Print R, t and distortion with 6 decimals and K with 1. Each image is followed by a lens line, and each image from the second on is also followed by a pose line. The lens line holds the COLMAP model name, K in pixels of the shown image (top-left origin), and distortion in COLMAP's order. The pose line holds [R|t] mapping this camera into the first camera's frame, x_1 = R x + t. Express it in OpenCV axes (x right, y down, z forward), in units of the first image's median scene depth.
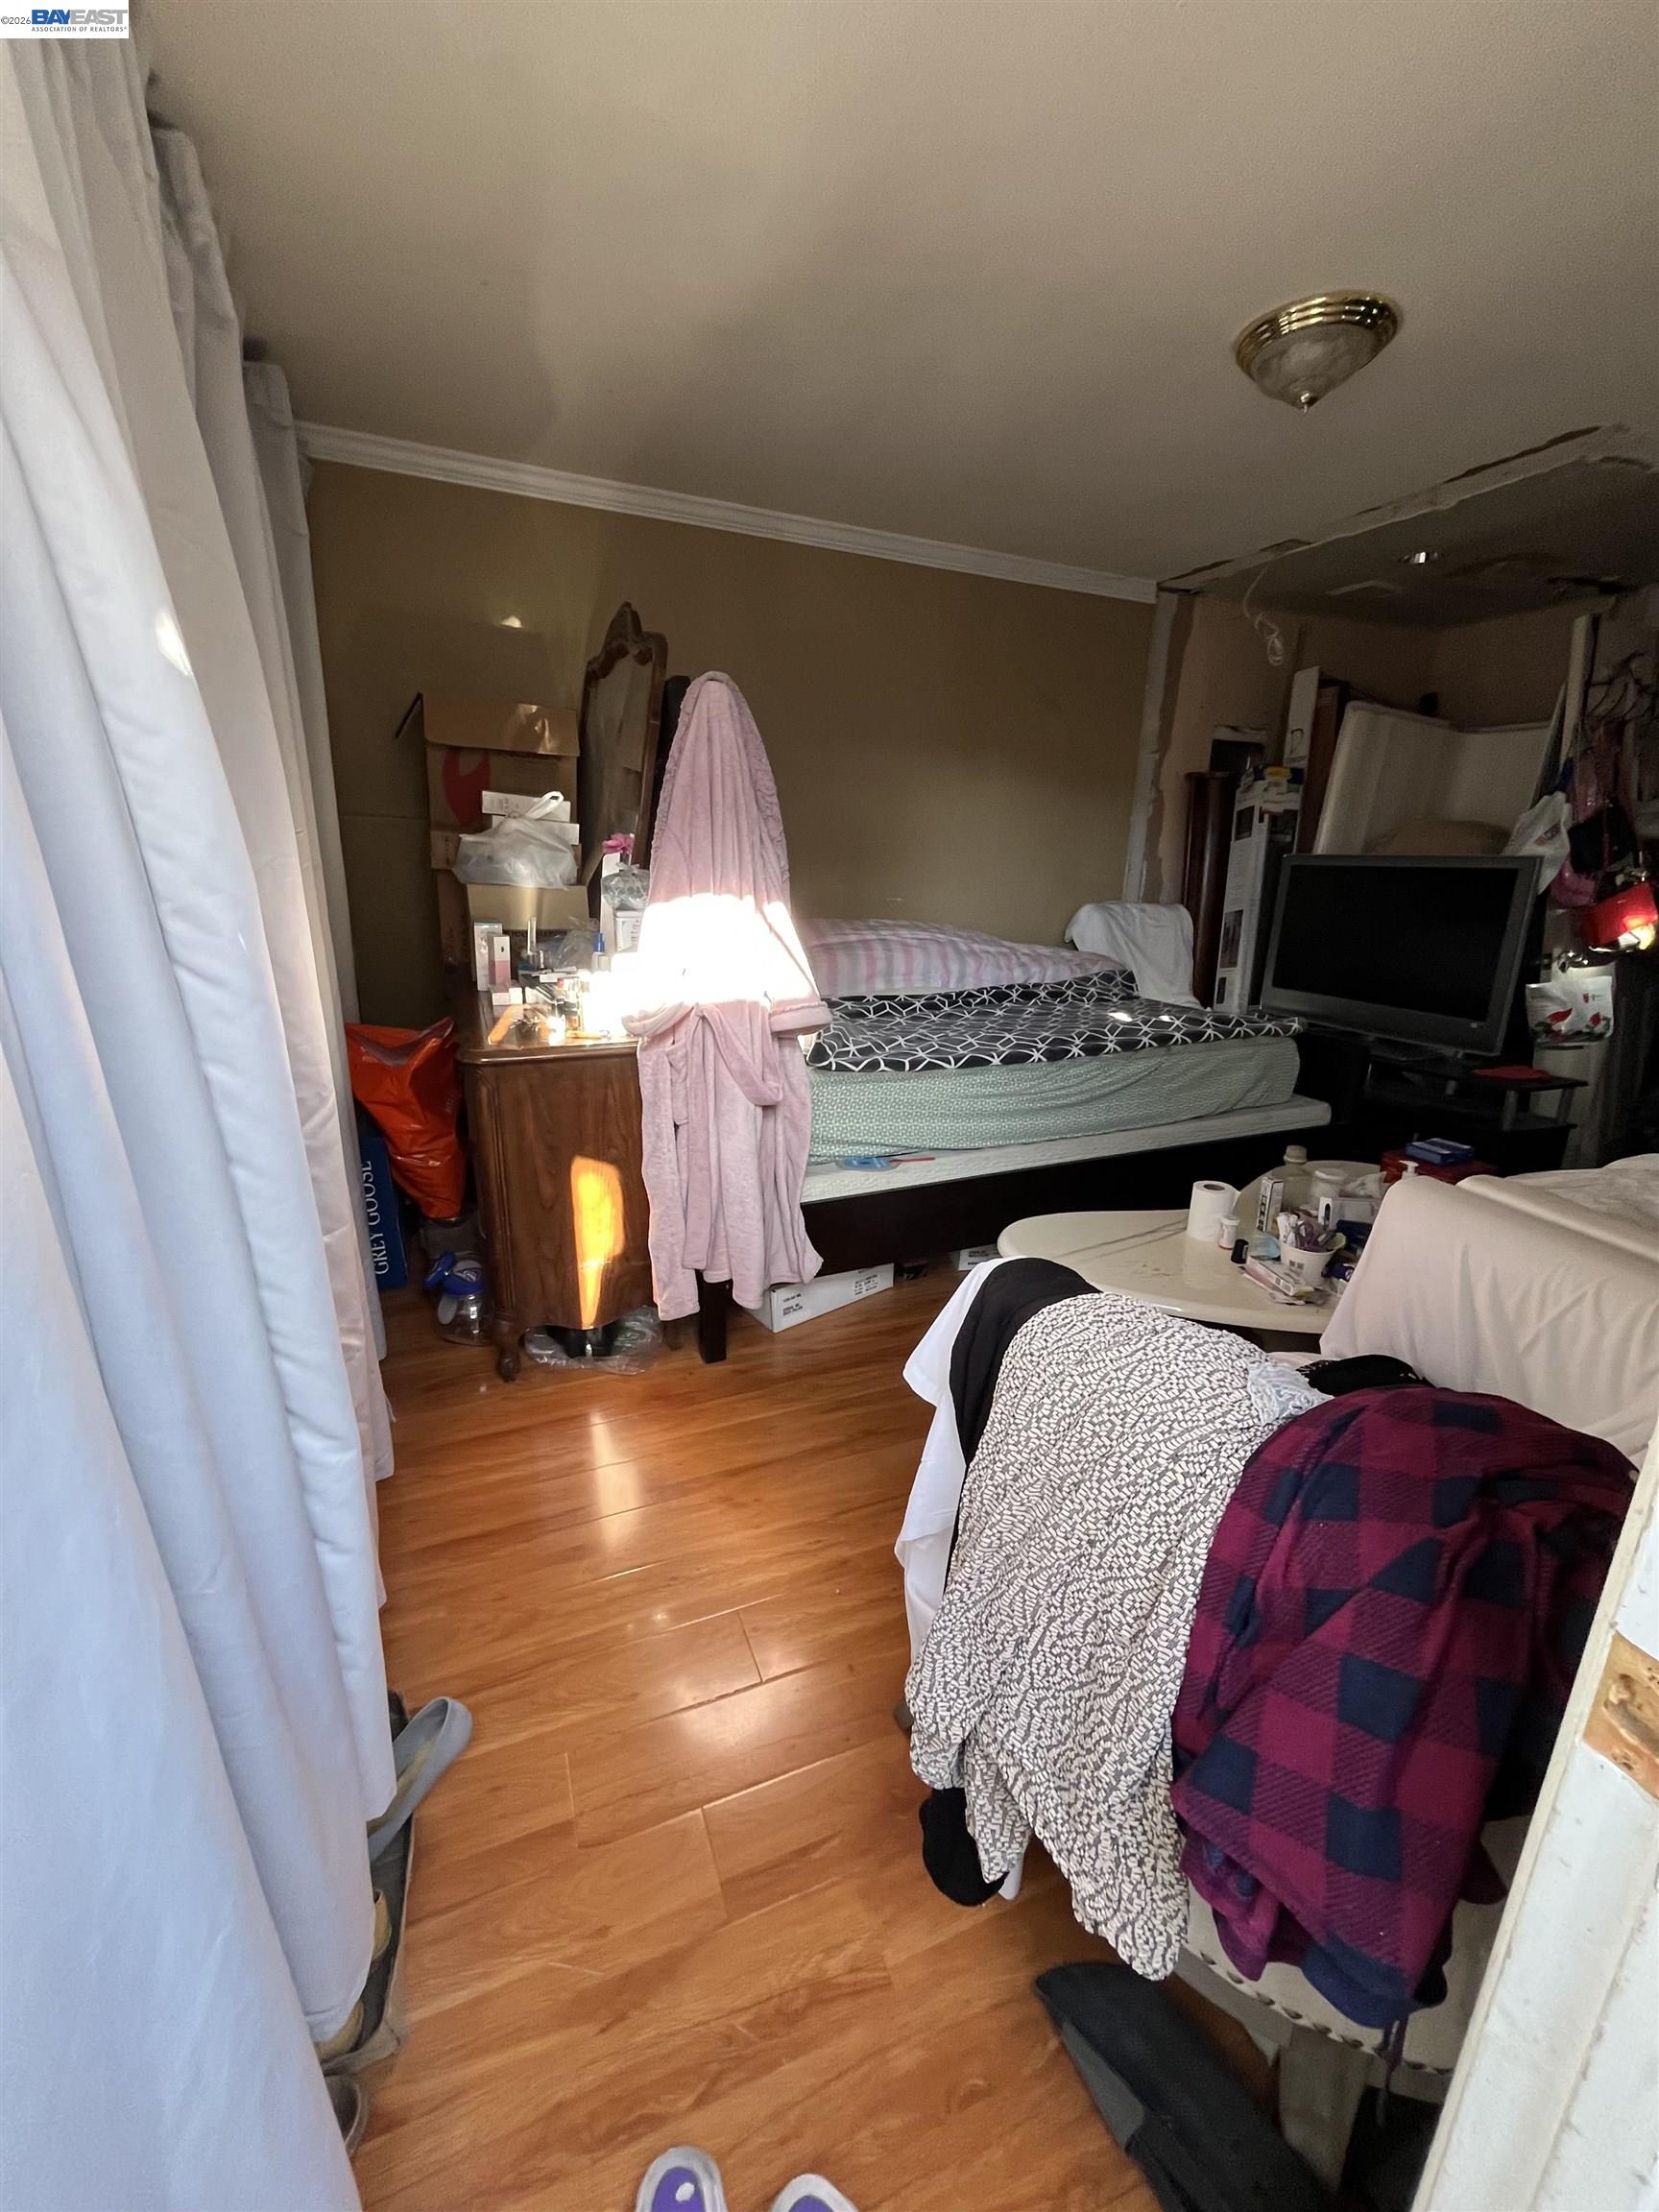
lens RADIAL K [[896.5, 0, 833.4], [0, 896.5, 1105.6], [0, 0, 1]] dist [-0.003620, -0.000264]
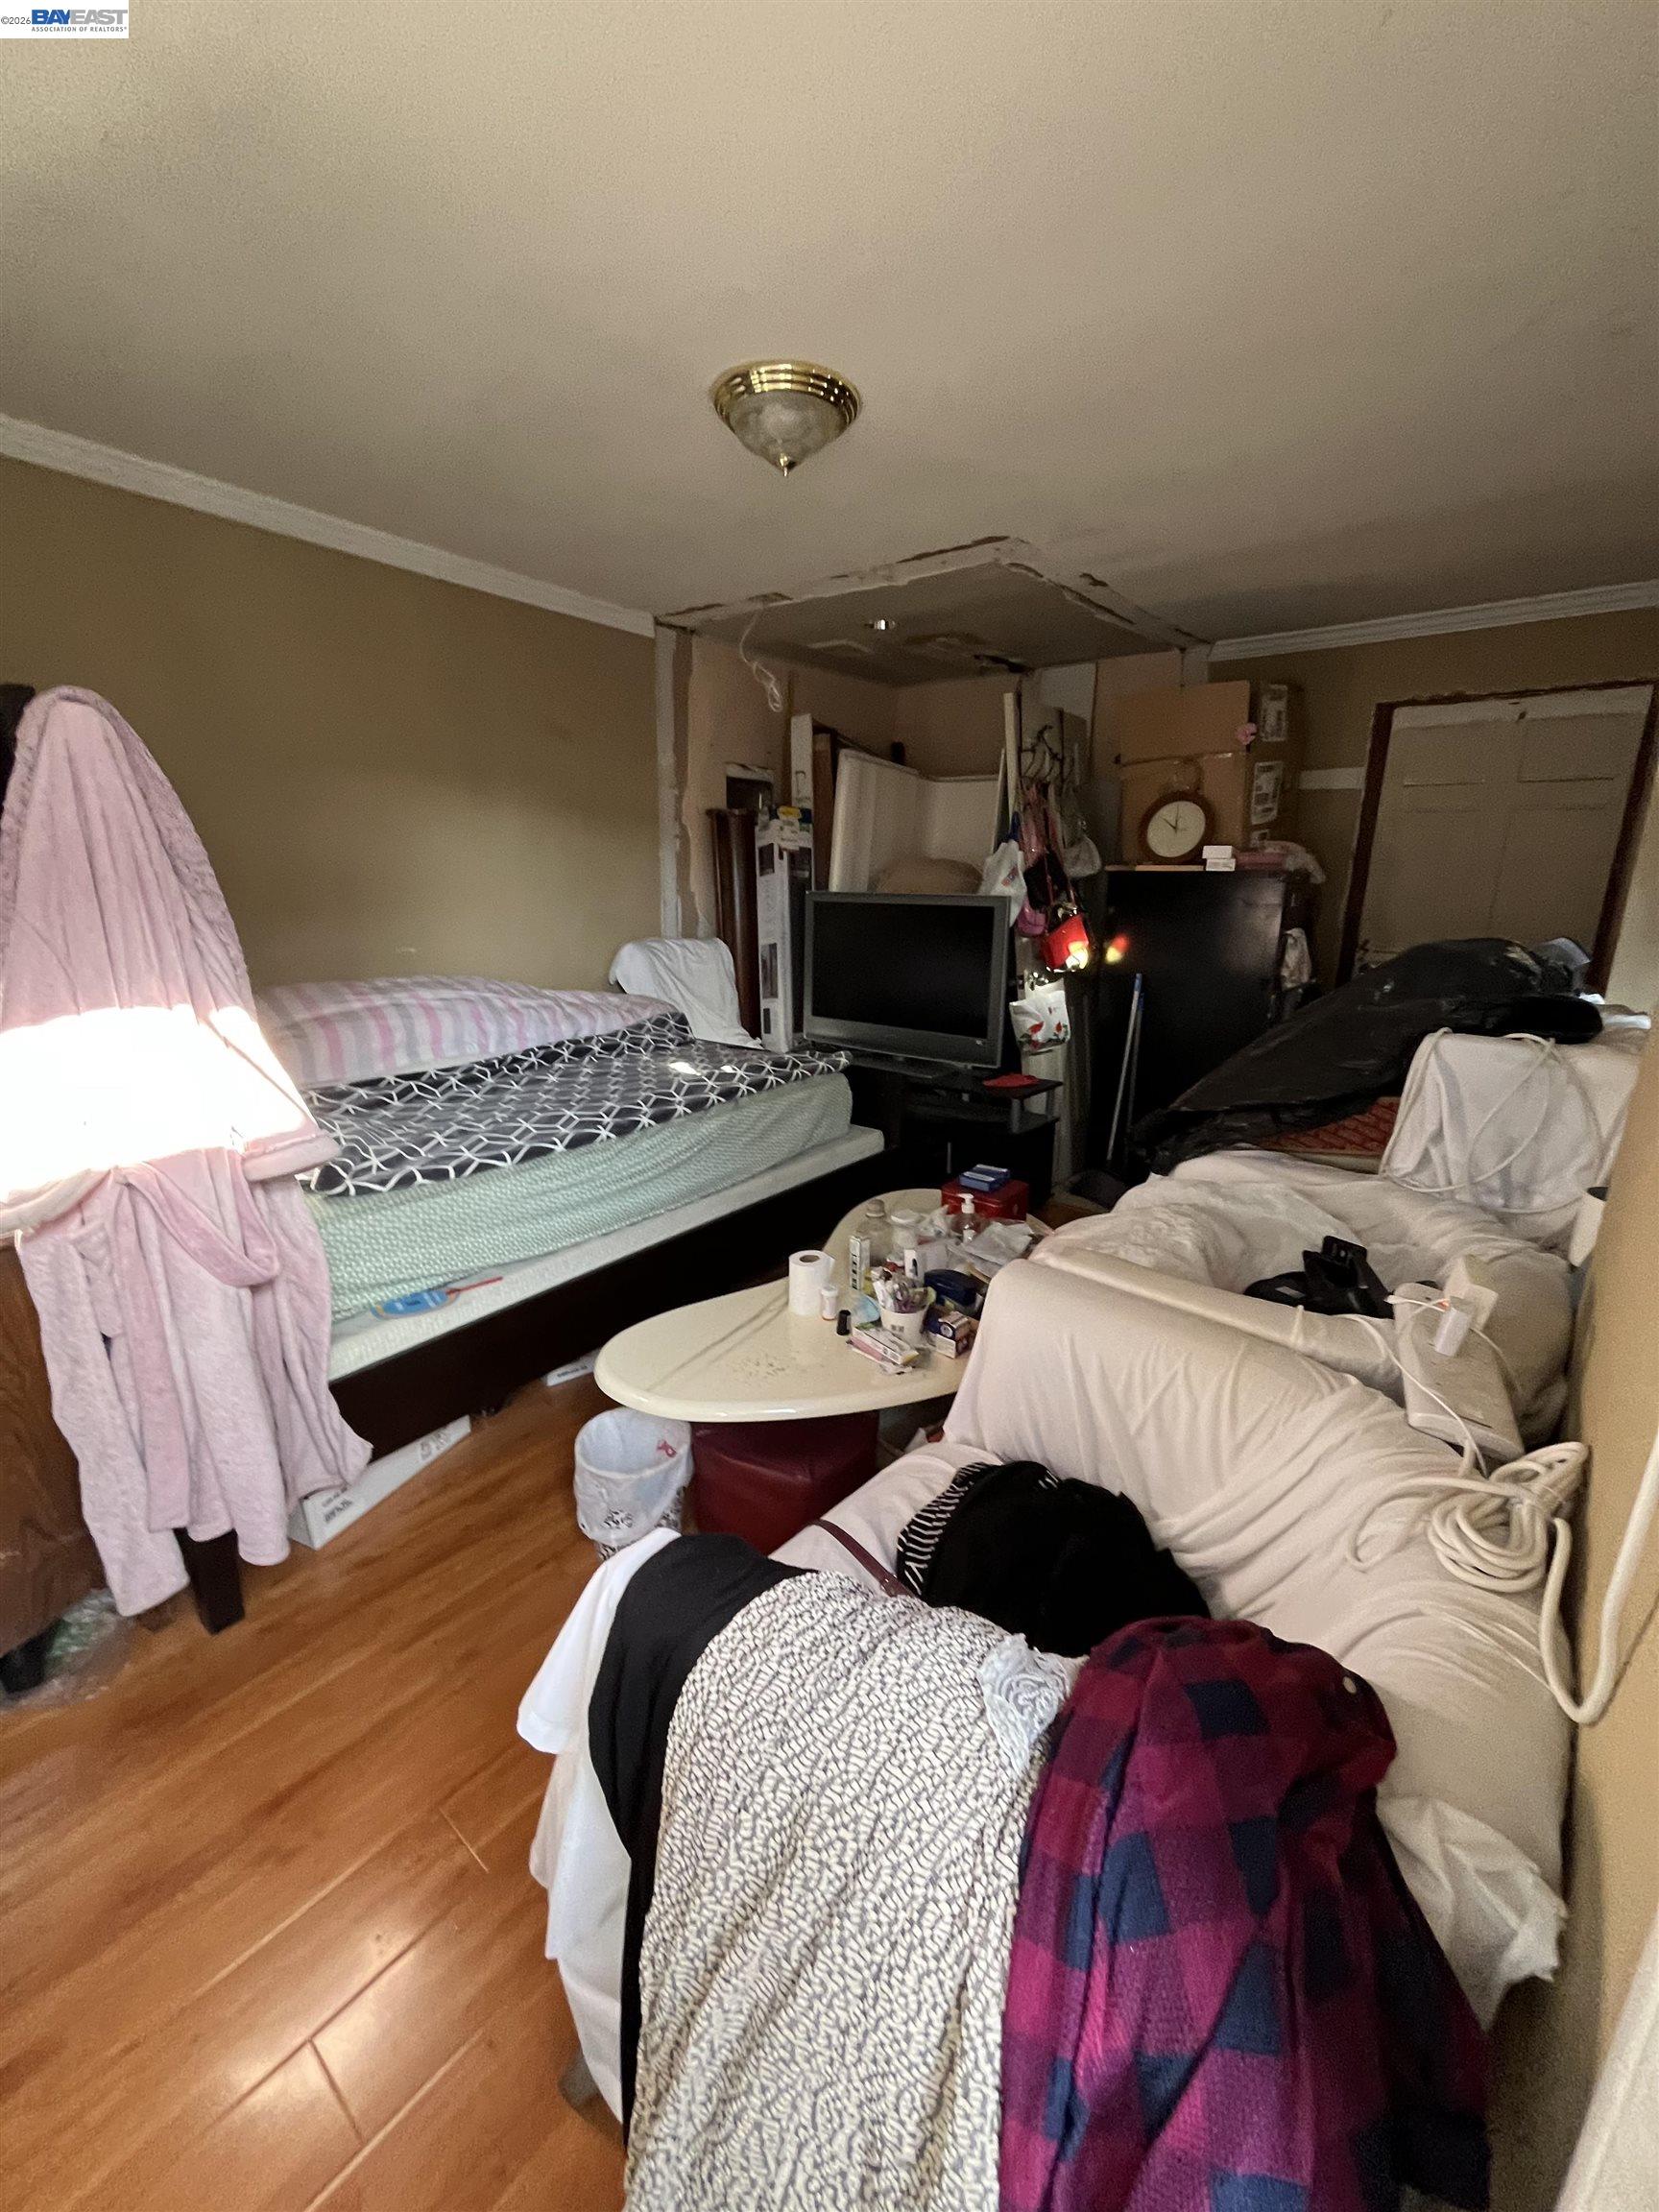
lens RADIAL K [[896.5, 0, 833.4], [0, 896.5, 1105.6], [0, 0, 1]] dist [-0.003620, -0.000264]
pose [[0.875436, -0.127244, 0.466284, 0.012965], [0.132755, 0.990923, 0.021168, -0.077381], [-0.464744, 0.043371, 0.884382, 0.102411]]
